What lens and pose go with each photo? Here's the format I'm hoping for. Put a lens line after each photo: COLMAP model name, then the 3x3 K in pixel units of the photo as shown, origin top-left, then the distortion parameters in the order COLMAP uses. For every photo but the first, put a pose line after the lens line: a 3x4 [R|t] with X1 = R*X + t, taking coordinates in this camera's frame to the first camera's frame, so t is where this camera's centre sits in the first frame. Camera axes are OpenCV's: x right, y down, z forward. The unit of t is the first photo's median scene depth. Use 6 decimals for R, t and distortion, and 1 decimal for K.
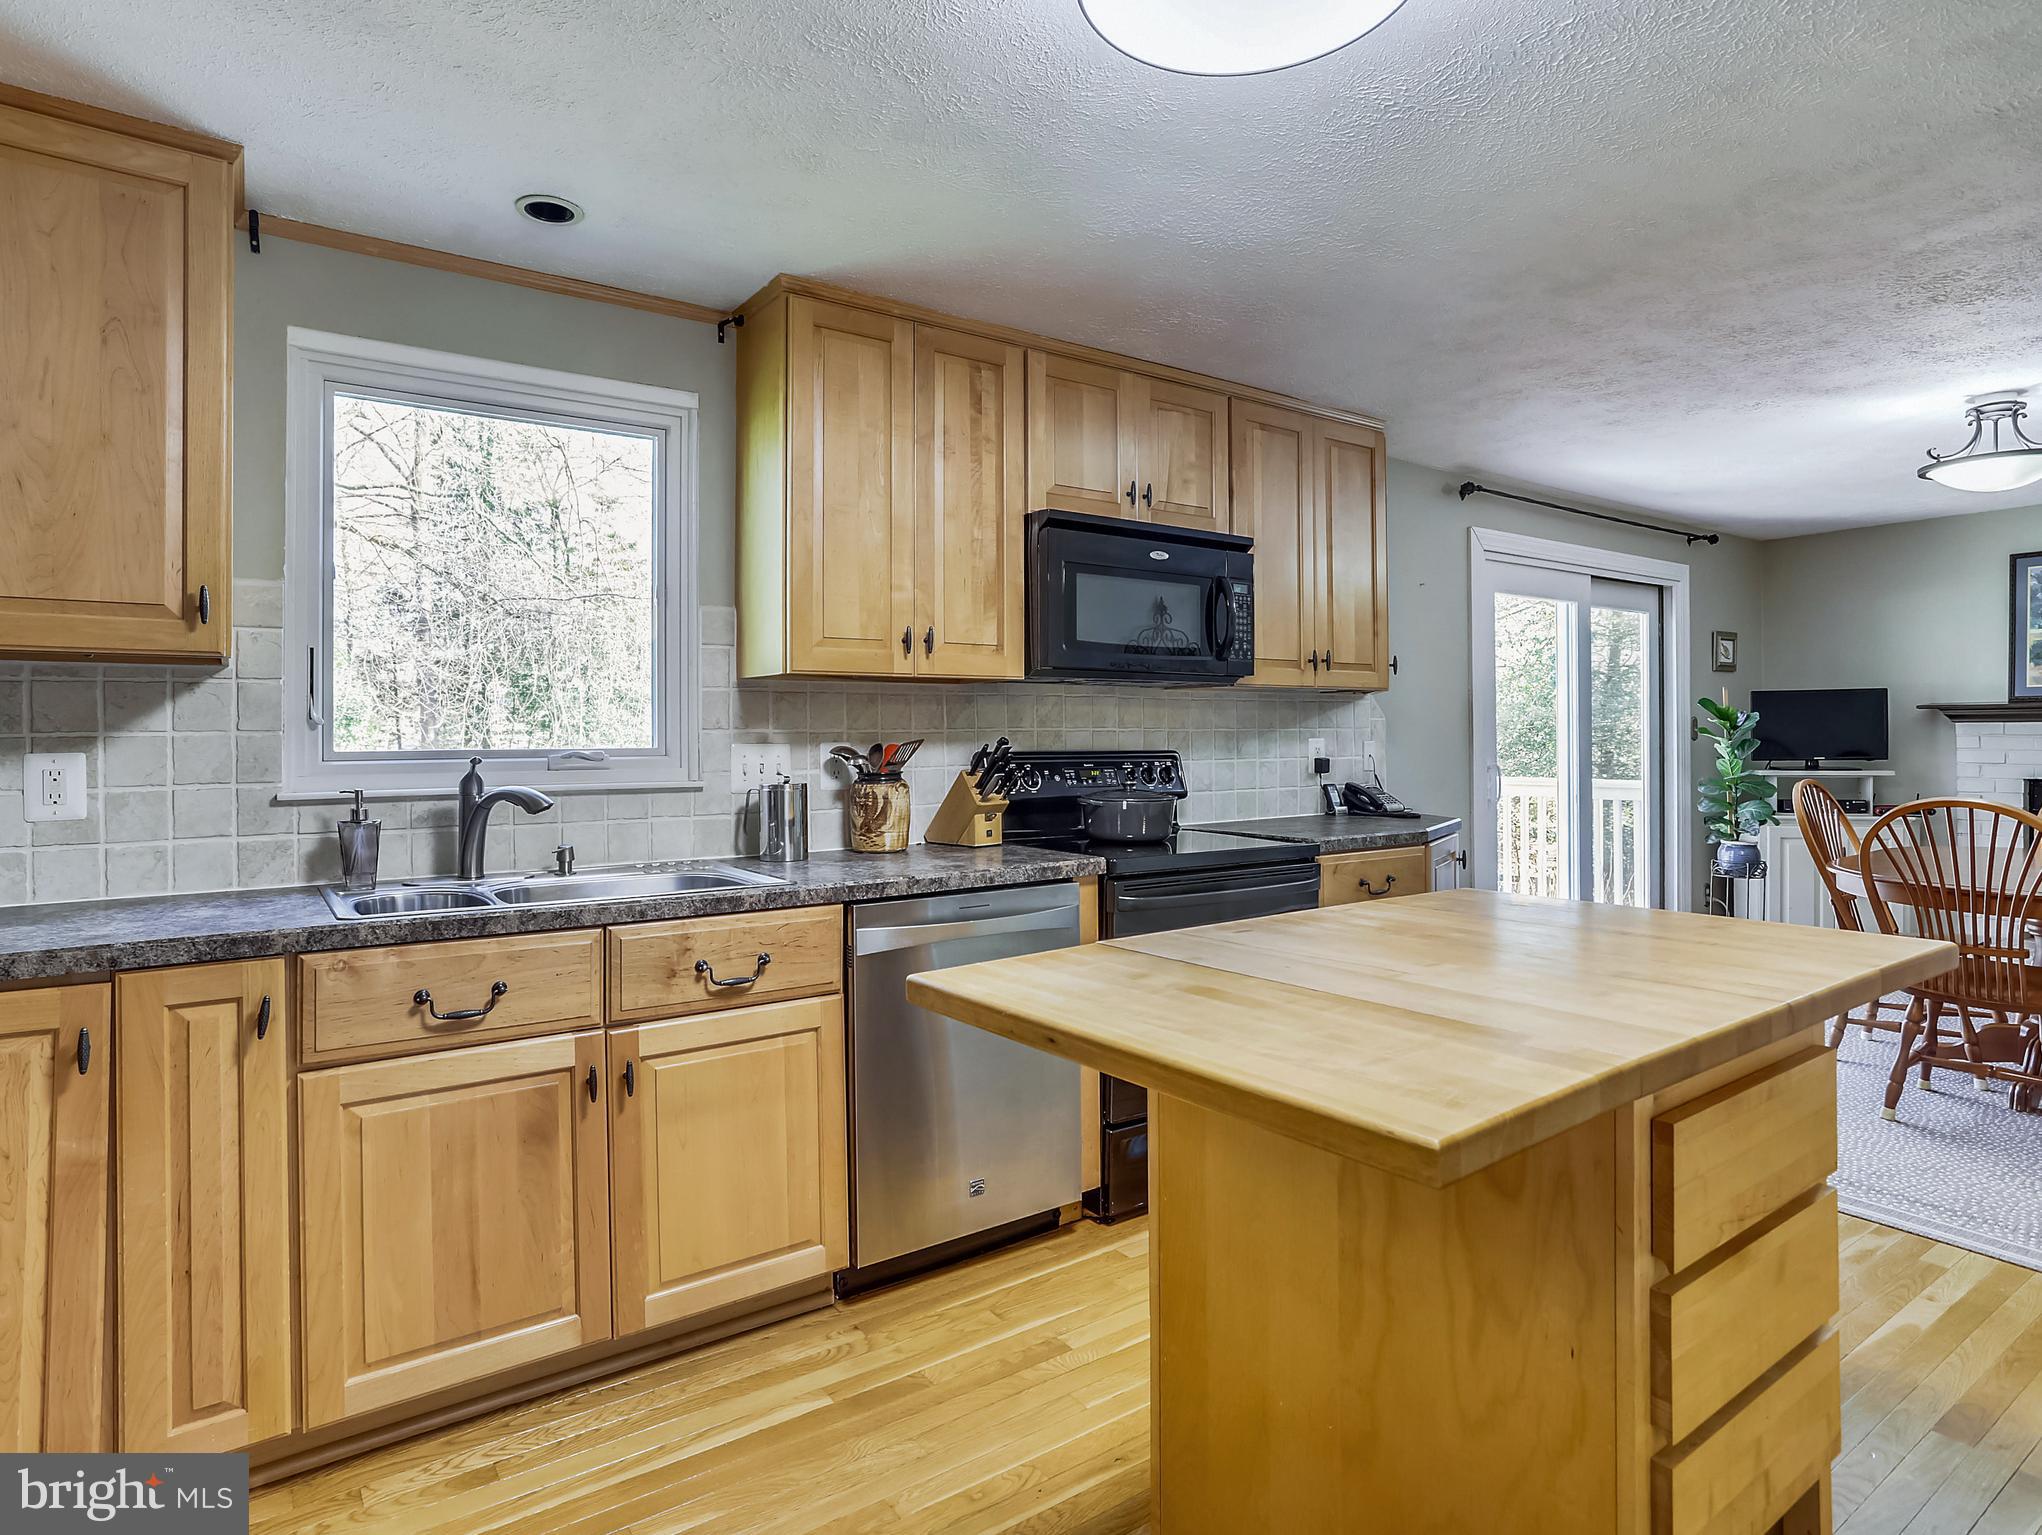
lens RADIAL K [[1194.3, 0, 1019.7], [0, 1194.3, 740.6], [0, 0, 1]] dist [-0.000820, 0.002593]
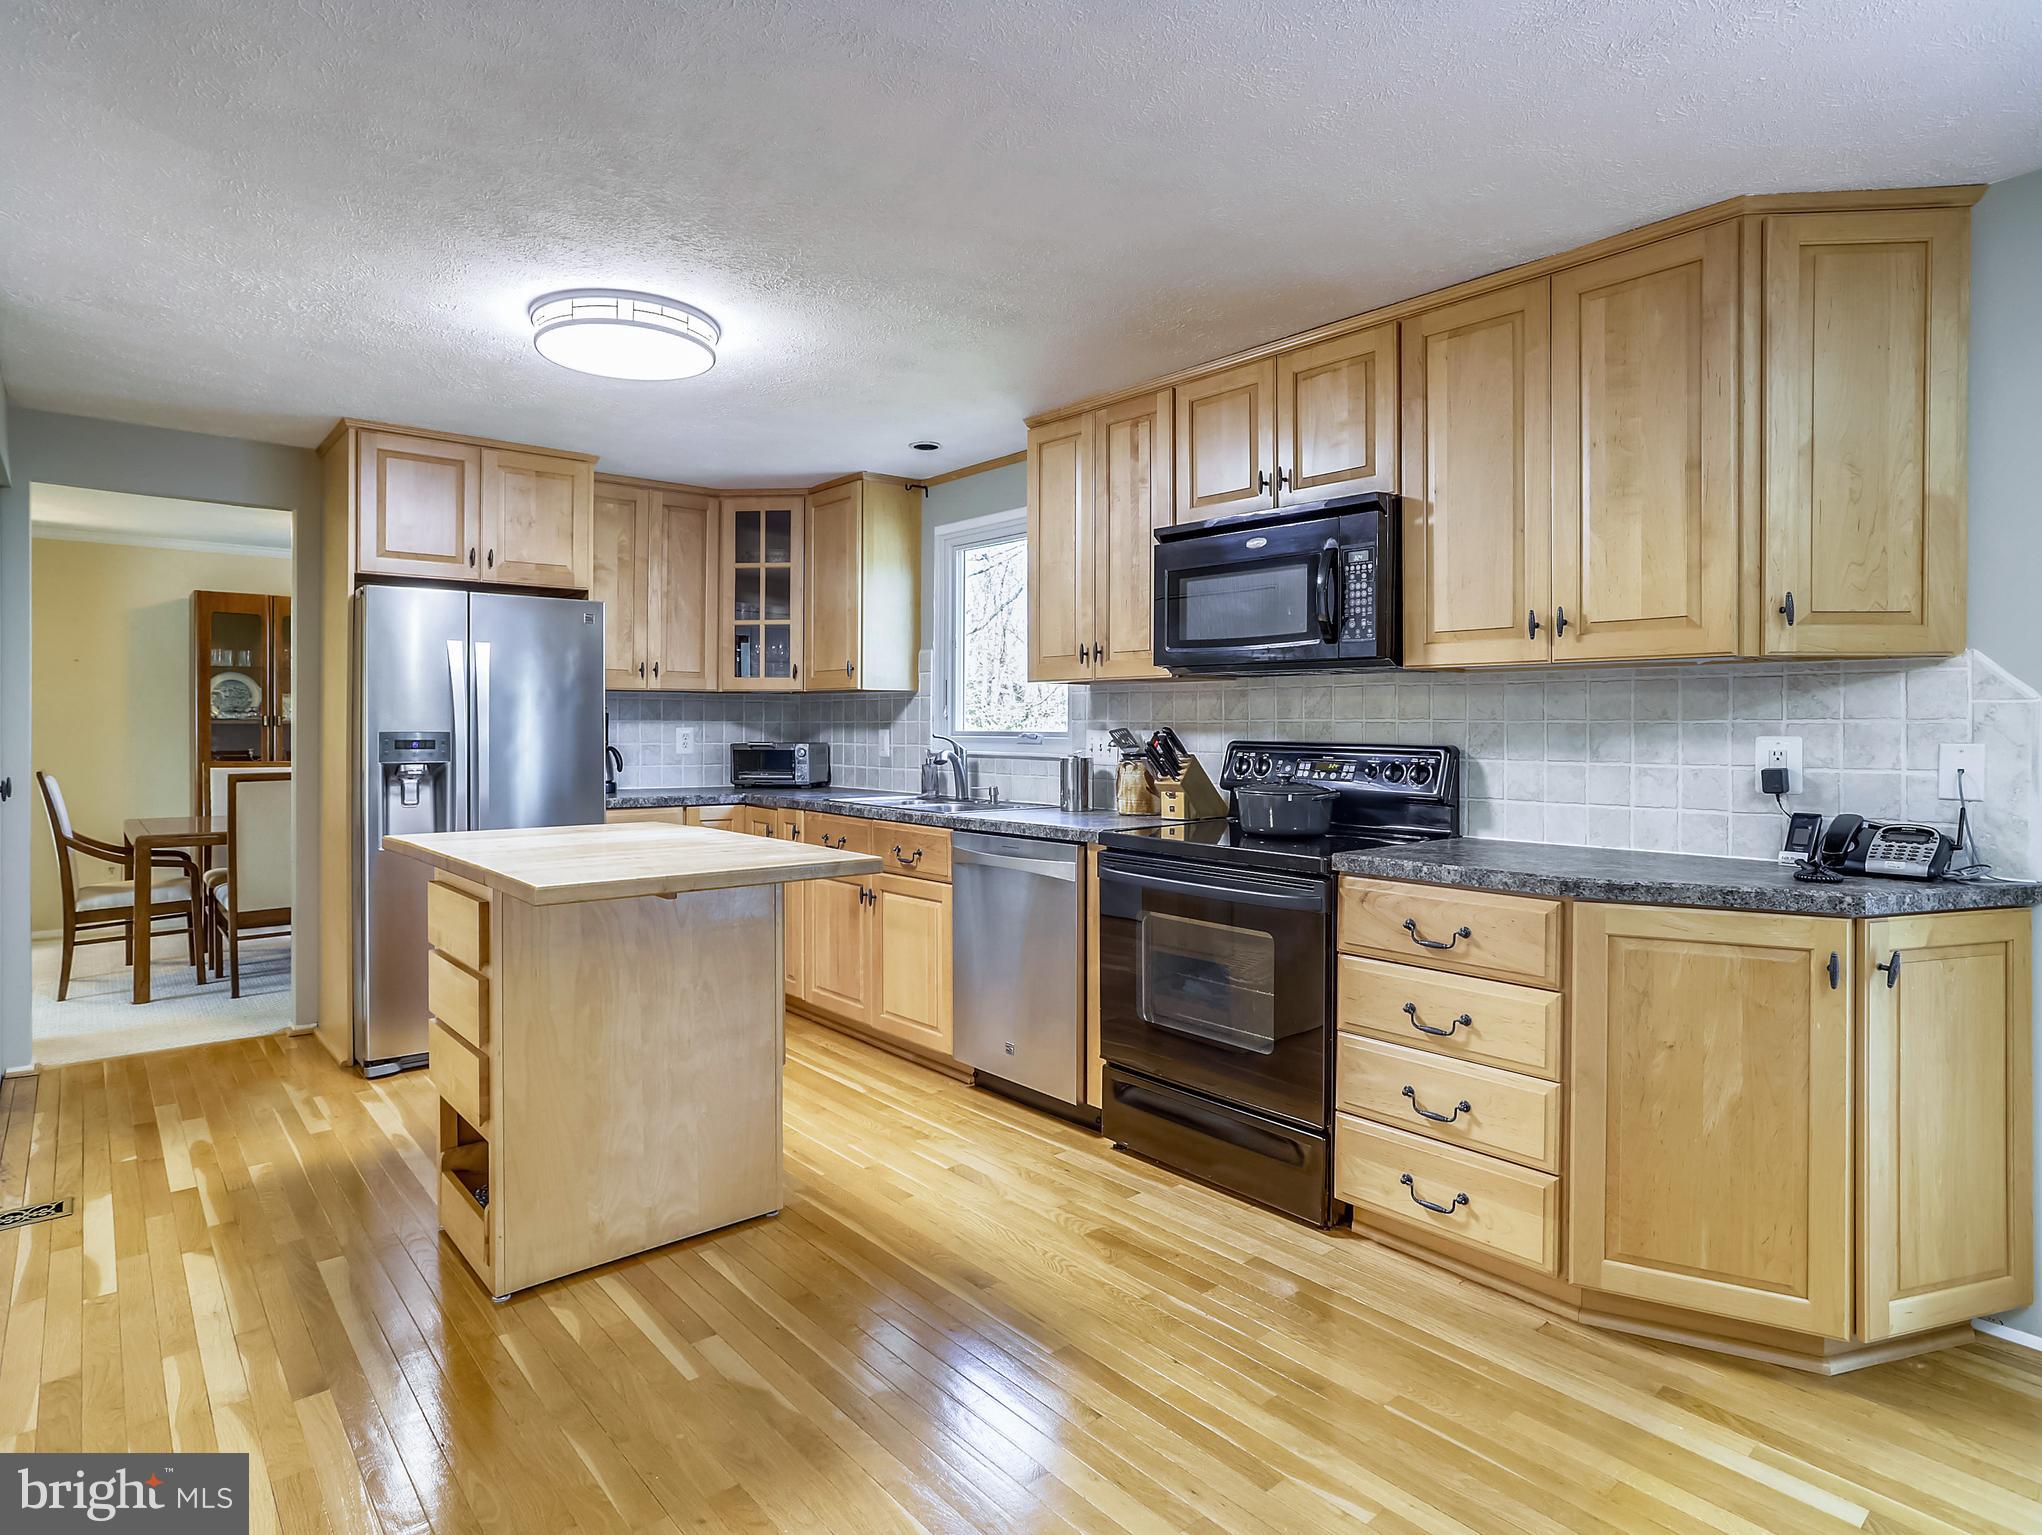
lens RADIAL K [[1151.2, 0, 1033.3], [0, 1151.2, 756.4], [0, 0, 1]] dist [-0.006801, -0.000942]
pose [[0.073822, 0.036007, -0.996621, 0.970773], [-0.007260, 0.999341, 0.035568, -0.011859], [0.997245, 0.004610, 0.074035, 0.694098]]
